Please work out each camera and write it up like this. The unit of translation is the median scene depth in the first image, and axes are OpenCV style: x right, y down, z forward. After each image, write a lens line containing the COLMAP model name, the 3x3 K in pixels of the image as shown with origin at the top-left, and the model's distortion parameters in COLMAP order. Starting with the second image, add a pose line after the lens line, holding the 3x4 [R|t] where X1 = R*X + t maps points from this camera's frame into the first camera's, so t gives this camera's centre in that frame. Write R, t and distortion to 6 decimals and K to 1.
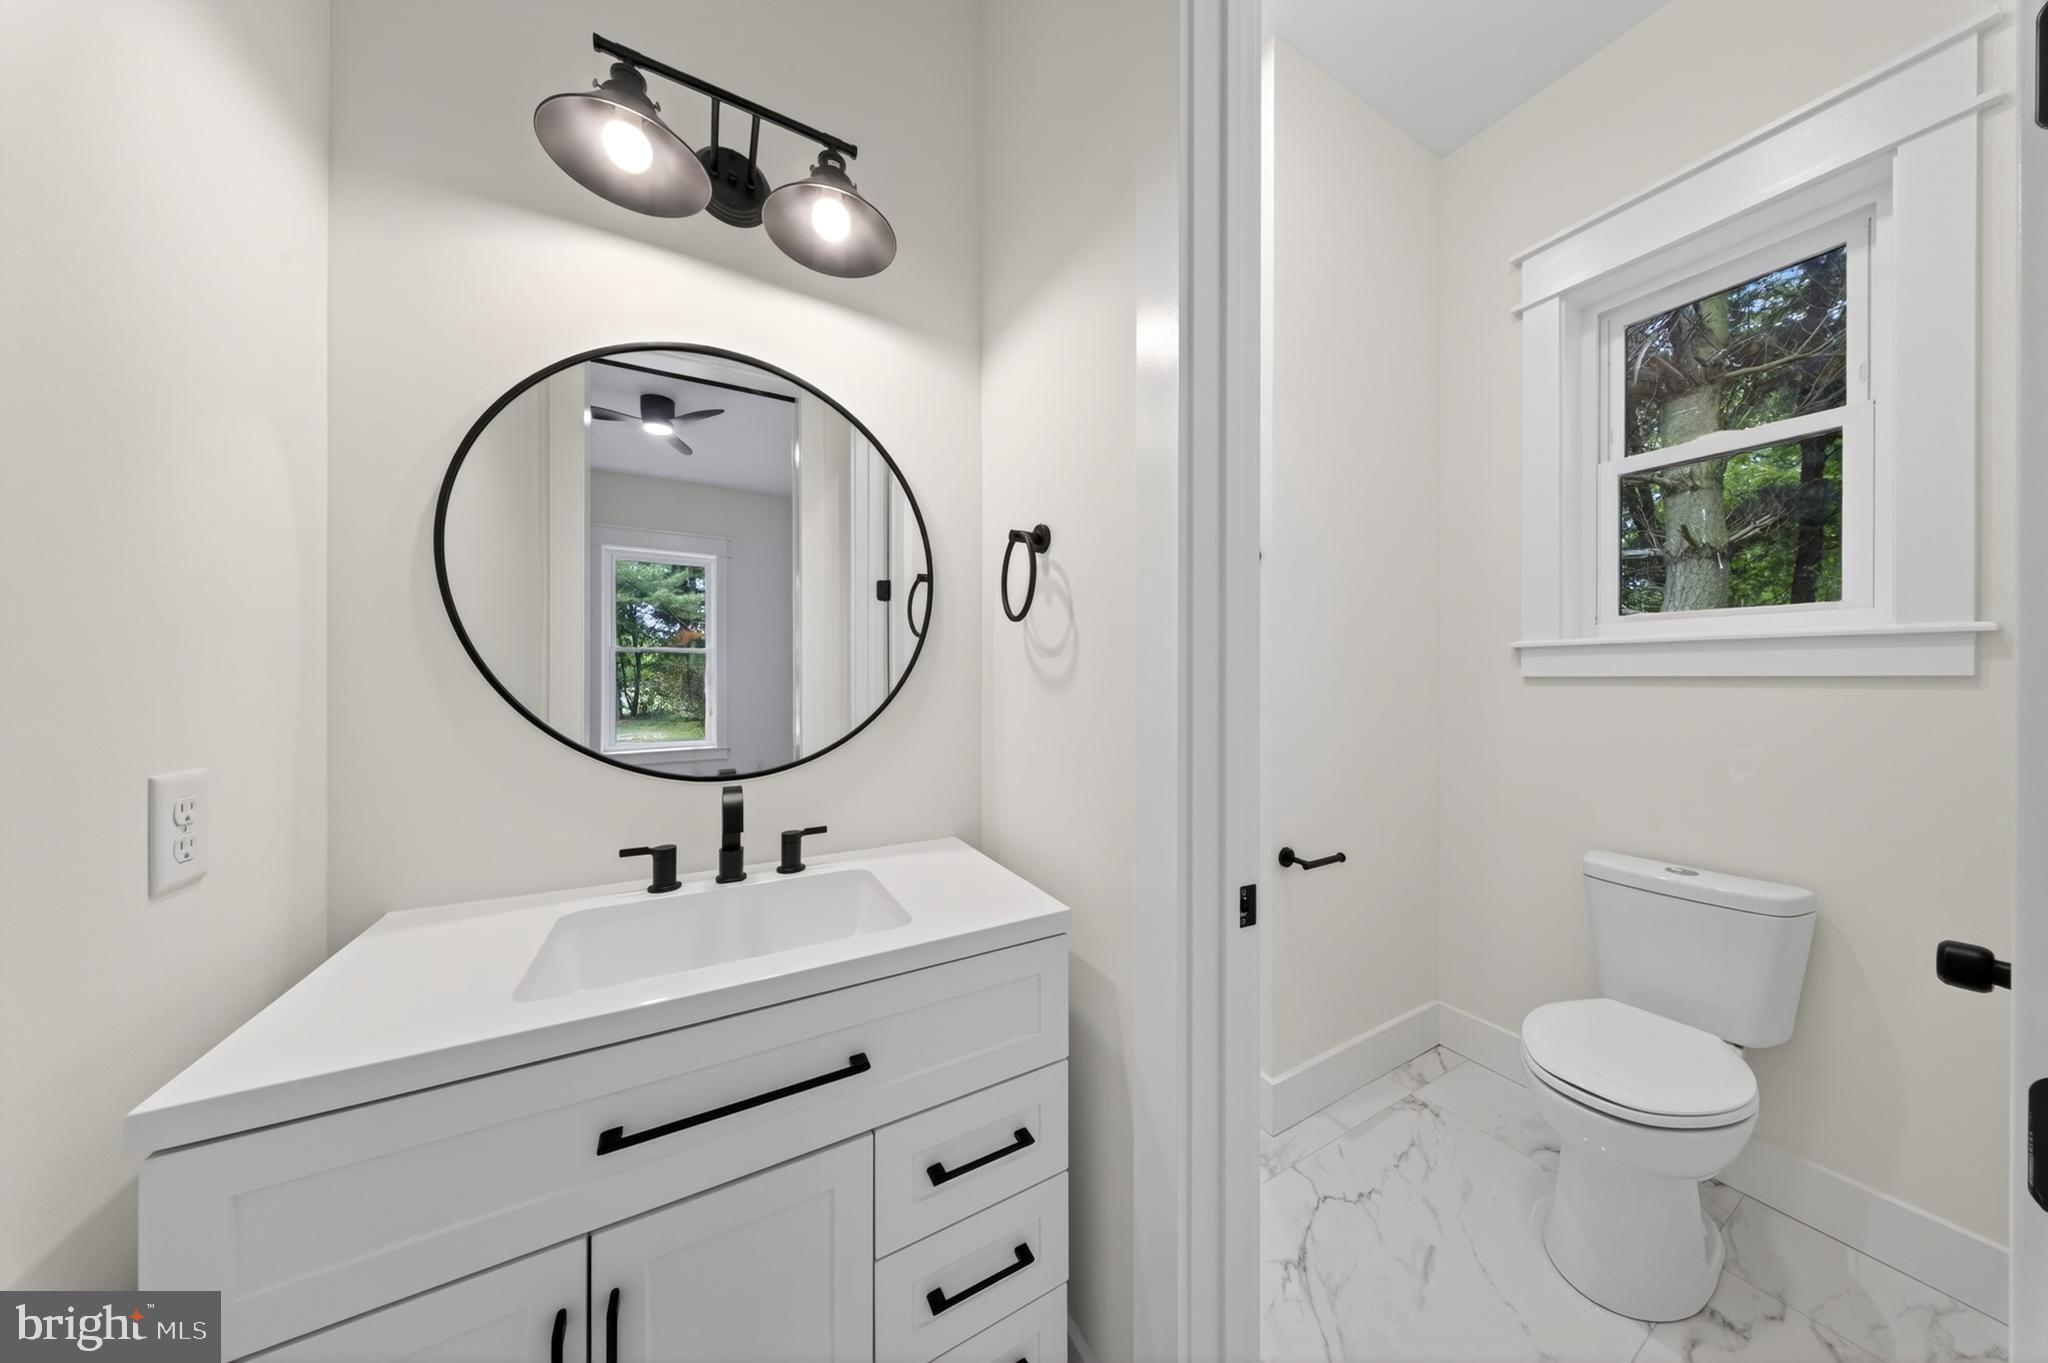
lens RADIAL K [[590.9, 0, 1024.6], [0, 590.9, 675.6], [0, 0, 1]] dist [-0.002228, -0.000393]
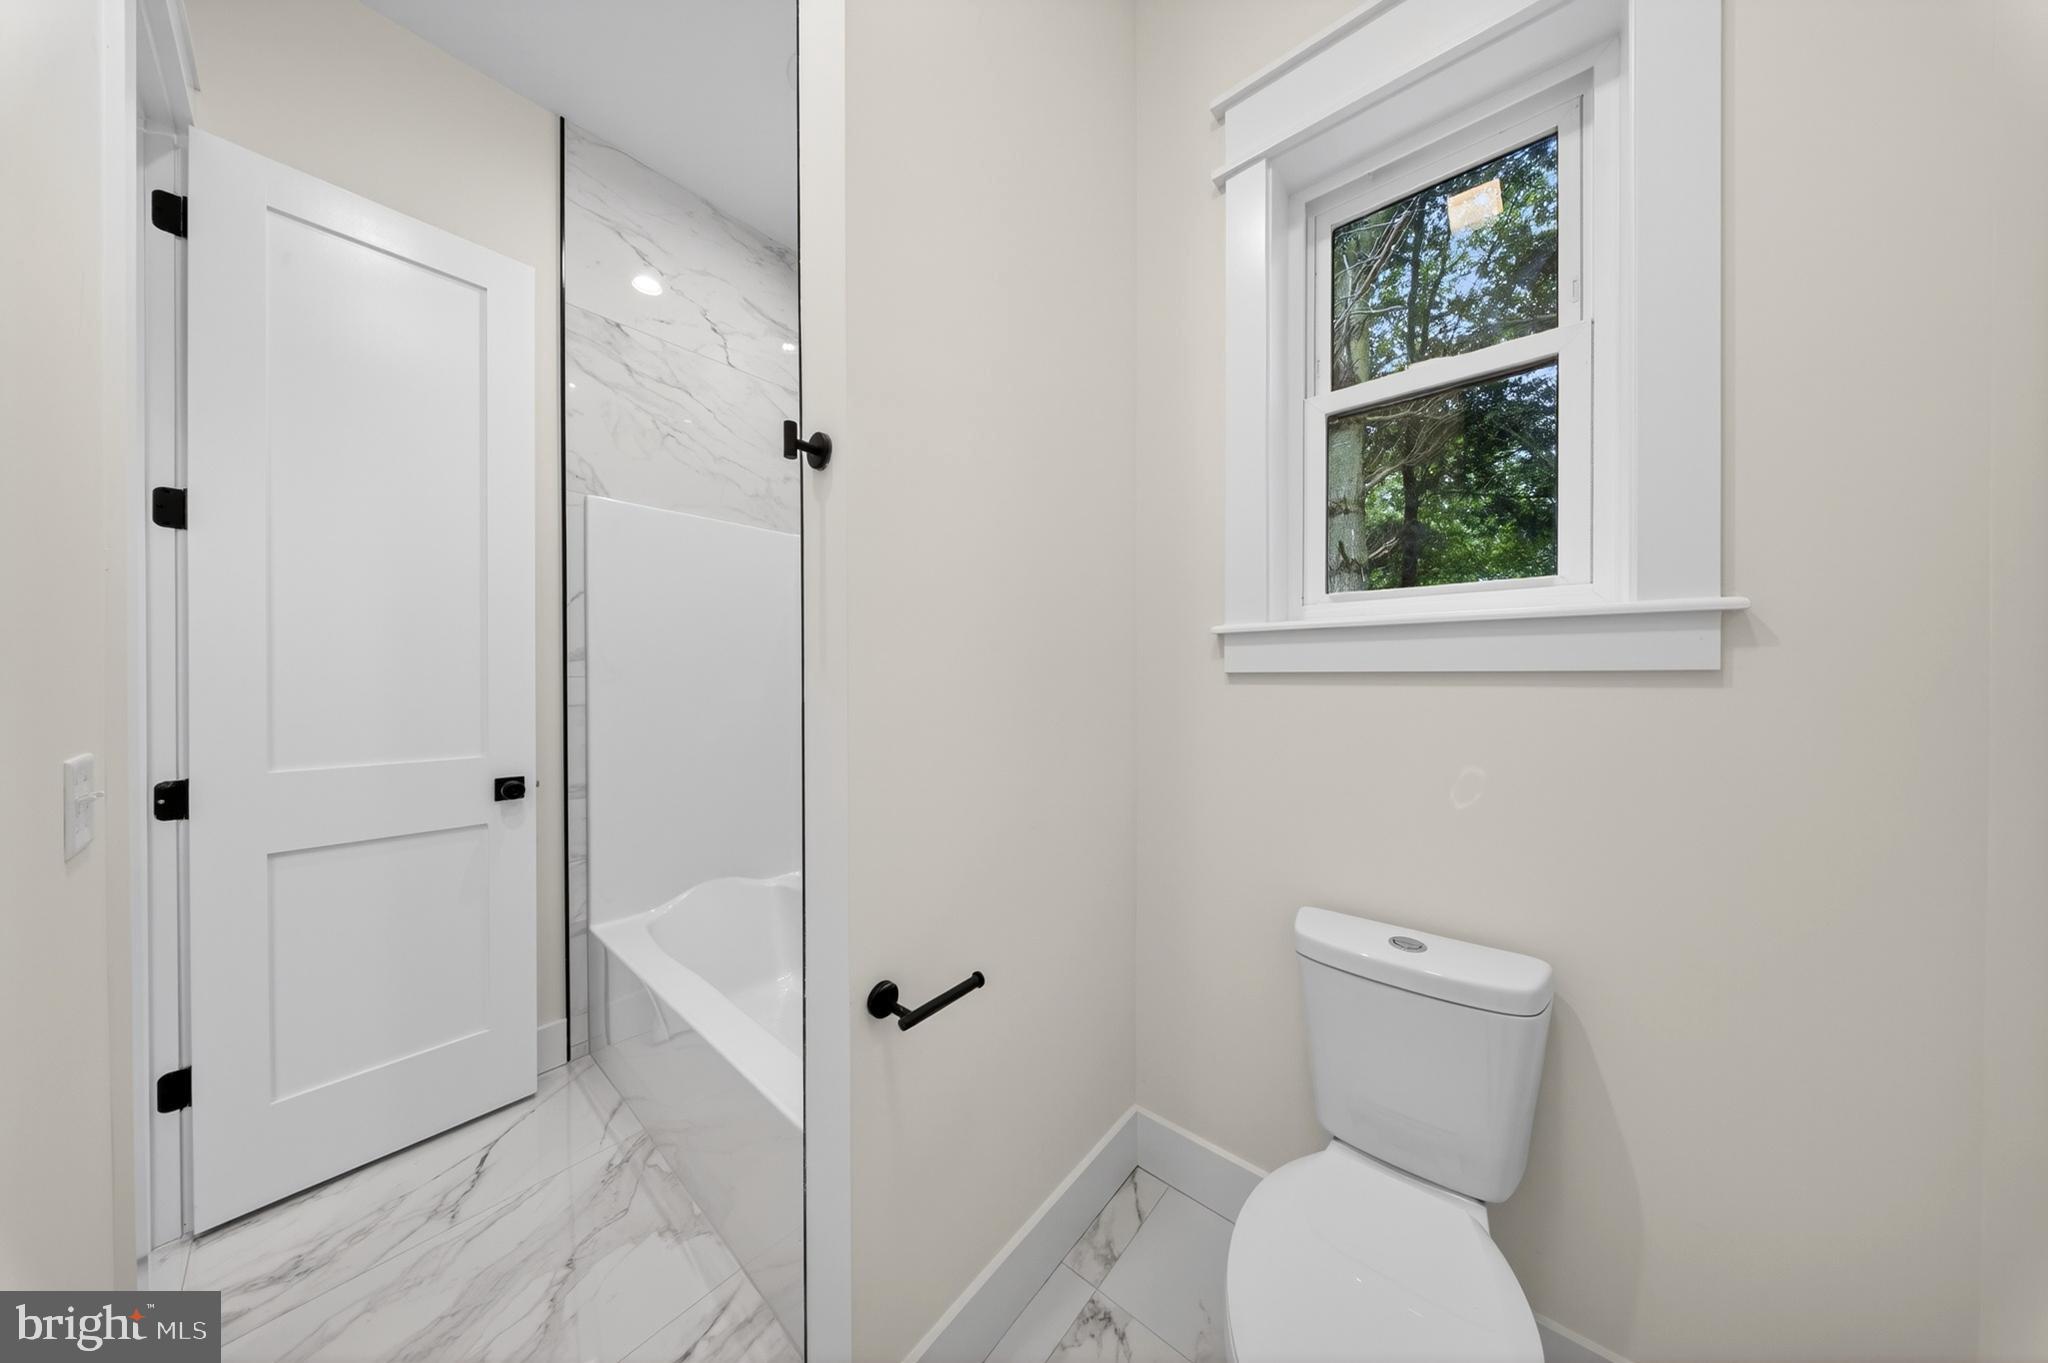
lens RADIAL K [[590.9, 0, 1015.4], [0, 590.9, 676.0], [0, 0, 1]] dist [-0.002228, -0.000393]
pose [[0.936752, -0.004935, 0.349958, 0.357387], [0.003863, 0.999985, 0.003761, 0.001427], [-0.349972, -0.002171, 0.936758, 0.422355]]
